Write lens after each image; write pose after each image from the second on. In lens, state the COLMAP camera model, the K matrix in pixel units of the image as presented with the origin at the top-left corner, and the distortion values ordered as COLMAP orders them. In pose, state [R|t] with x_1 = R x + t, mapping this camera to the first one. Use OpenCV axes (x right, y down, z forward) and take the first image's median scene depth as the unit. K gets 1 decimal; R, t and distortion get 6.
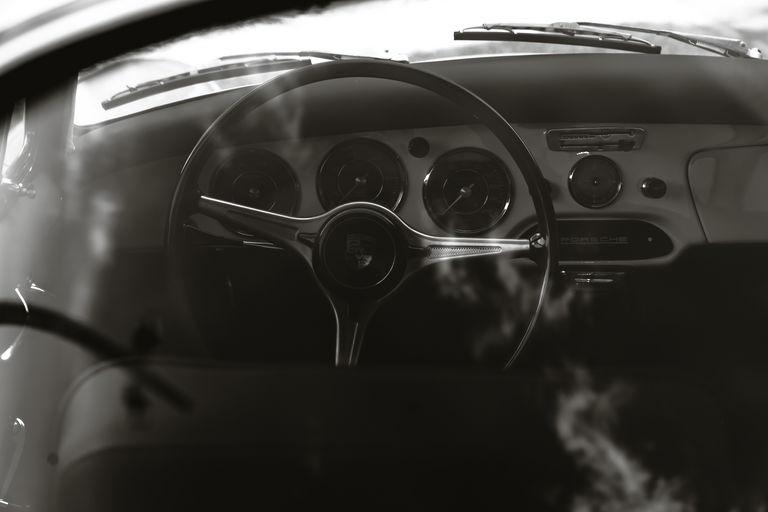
lens RADIAL K [[1554.3, 0, 384.8], [0, 1554.3, 254.6], [0, 0, 1]] dist [0.053858, 0.000000]
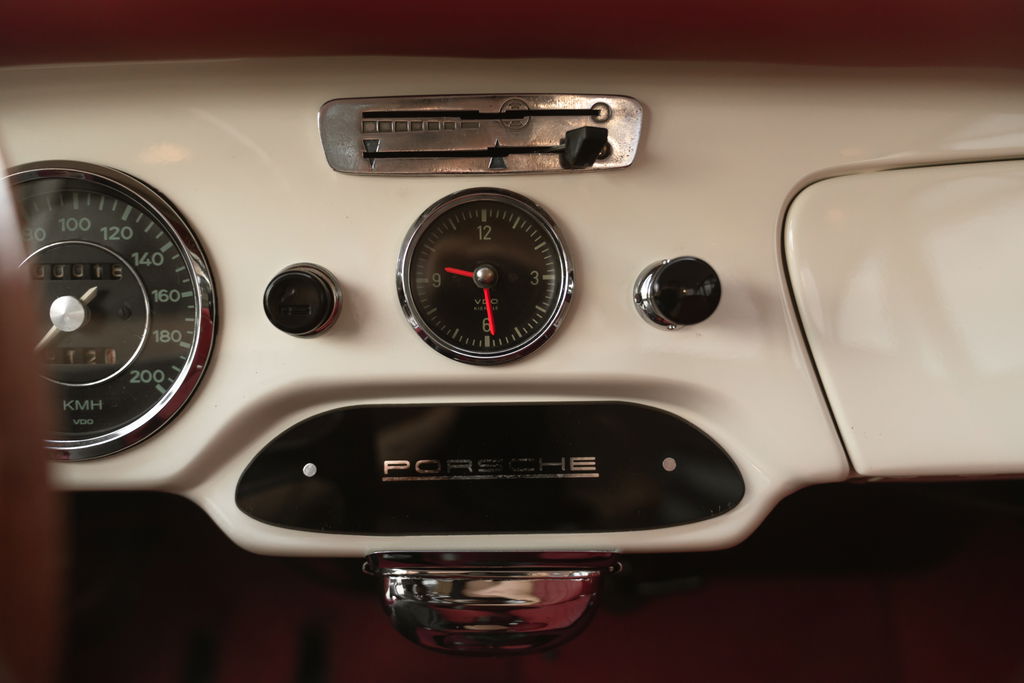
lens RADIAL K [[980.8, 0, 516.9], [0, 980.8, 327.3], [0, 0, 1]] dist [0.014921, 0.000000]
pose [[0.999980, -0.005645, -0.002954, 0.141139], [0.005357, 0.995944, -0.089821, -0.019563], [0.003449, 0.089803, 0.995954, 0.804927]]
